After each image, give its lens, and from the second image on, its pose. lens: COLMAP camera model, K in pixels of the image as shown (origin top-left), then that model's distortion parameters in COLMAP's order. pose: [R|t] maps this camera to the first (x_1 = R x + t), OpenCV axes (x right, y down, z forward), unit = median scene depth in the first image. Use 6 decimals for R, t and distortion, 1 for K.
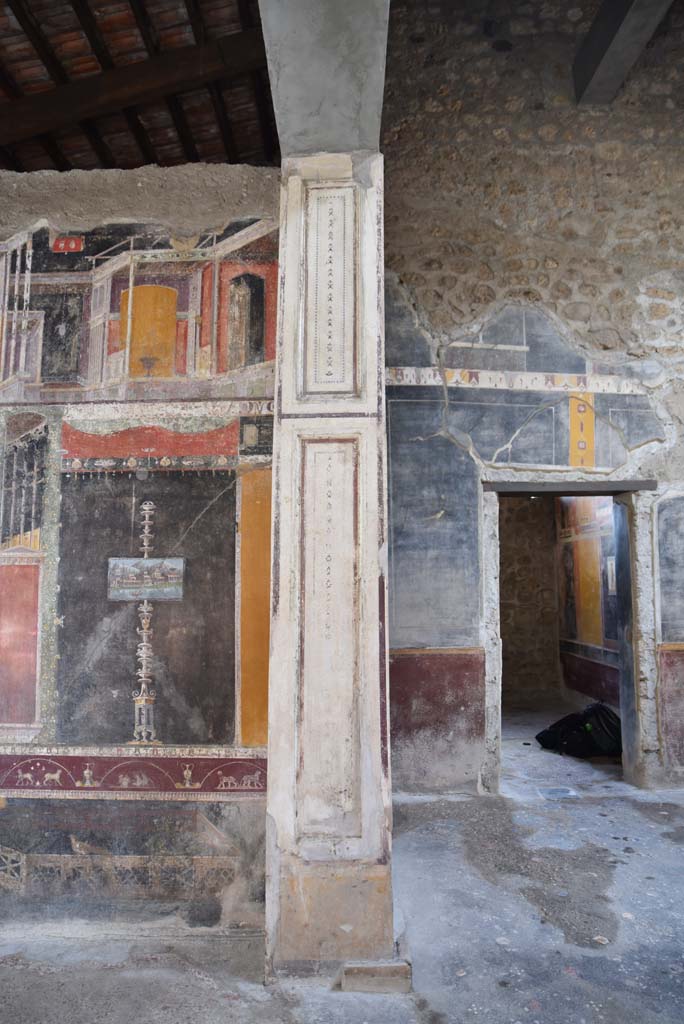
lens RADIAL K [[697.1, 0, 335.2], [0, 697.1, 505.7], [0, 0, 1]] dist [-0.140925, 0.102730]
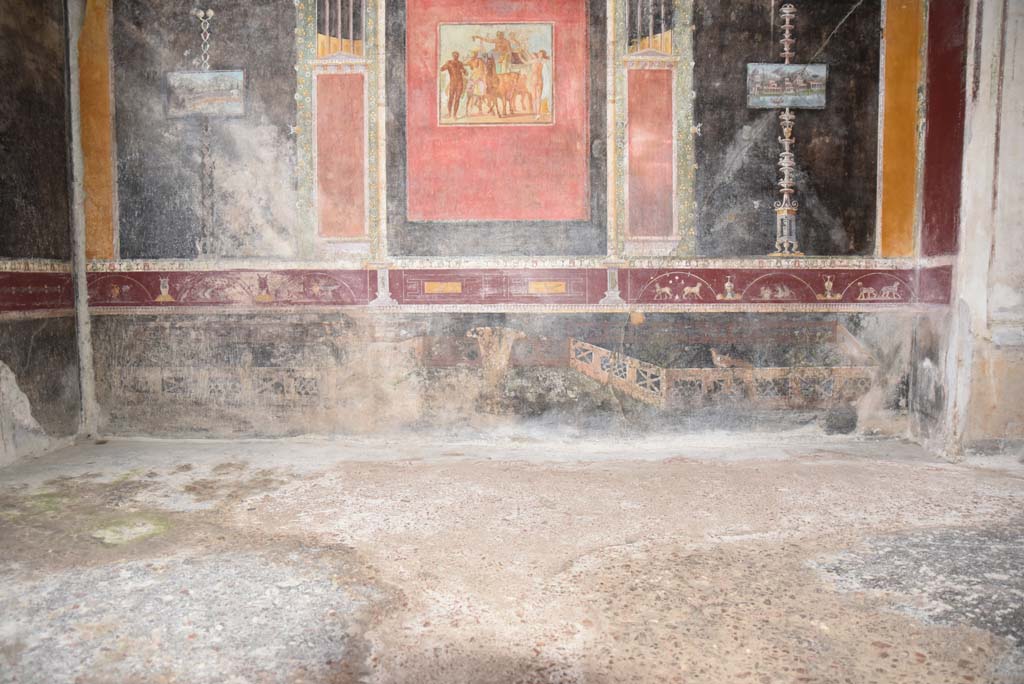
lens RADIAL K [[697.1, 0, 507.2], [0, 697.1, 348.7], [0, 0, 1]] dist [-0.140925, 0.102730]
pose [[0.999961, 0.001612, 0.008650, -0.696408], [-0.003207, 0.982230, 0.187653, 0.301638], [-0.008194, -0.187674, 0.982197, 0.013459]]
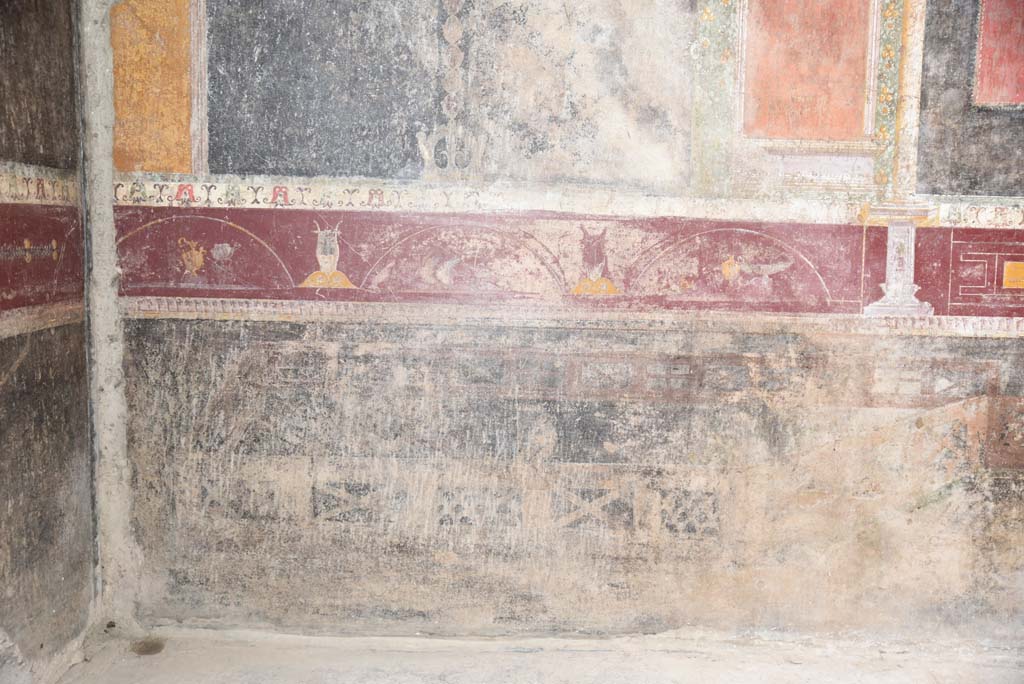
lens RADIAL K [[908.3, 0, 505.1], [0, 908.3, 345.5], [0, 0, 1]] dist [-0.074261, 0.124126]
pose [[0.999374, 0.025409, 0.024637, -1.104432], [-0.030178, 0.975449, 0.218147, 0.338417], [-0.018490, -0.218754, 0.975605, 0.500985]]
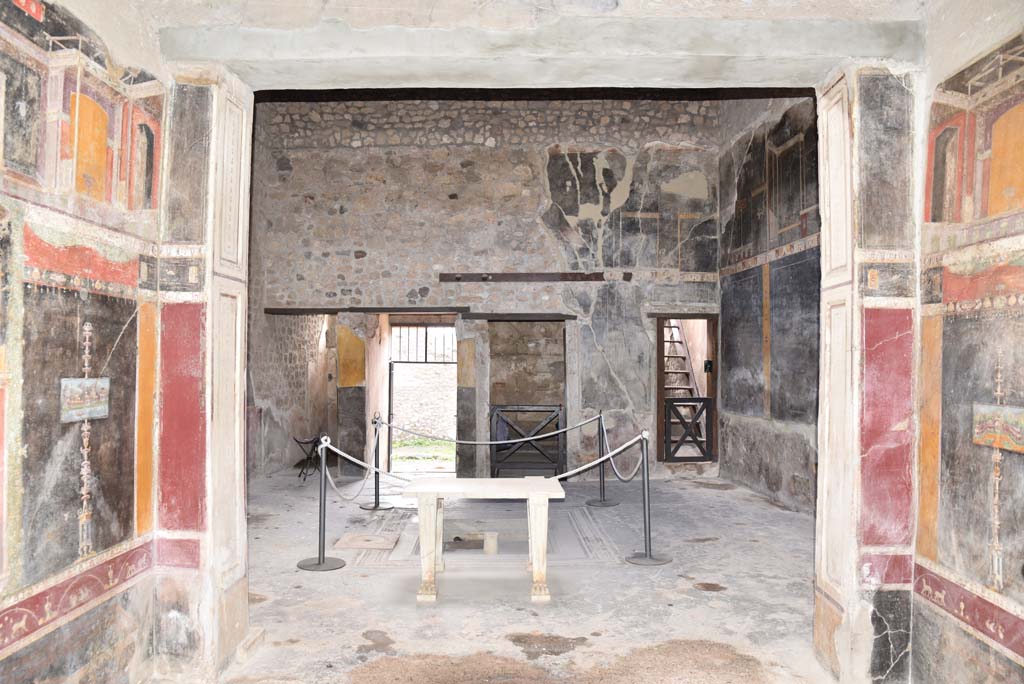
lens RADIAL K [[702.0, 0, 508.2], [0, 702.0, 348.9], [0, 0, 1]] dist [-0.136744, 0.098136]
pose [[0.008963, 0.032532, 0.999431, -1.316889], [-0.114226, 0.992962, -0.031297, -0.007769], [-0.993414, -0.113881, 0.012616, 0.387058]]
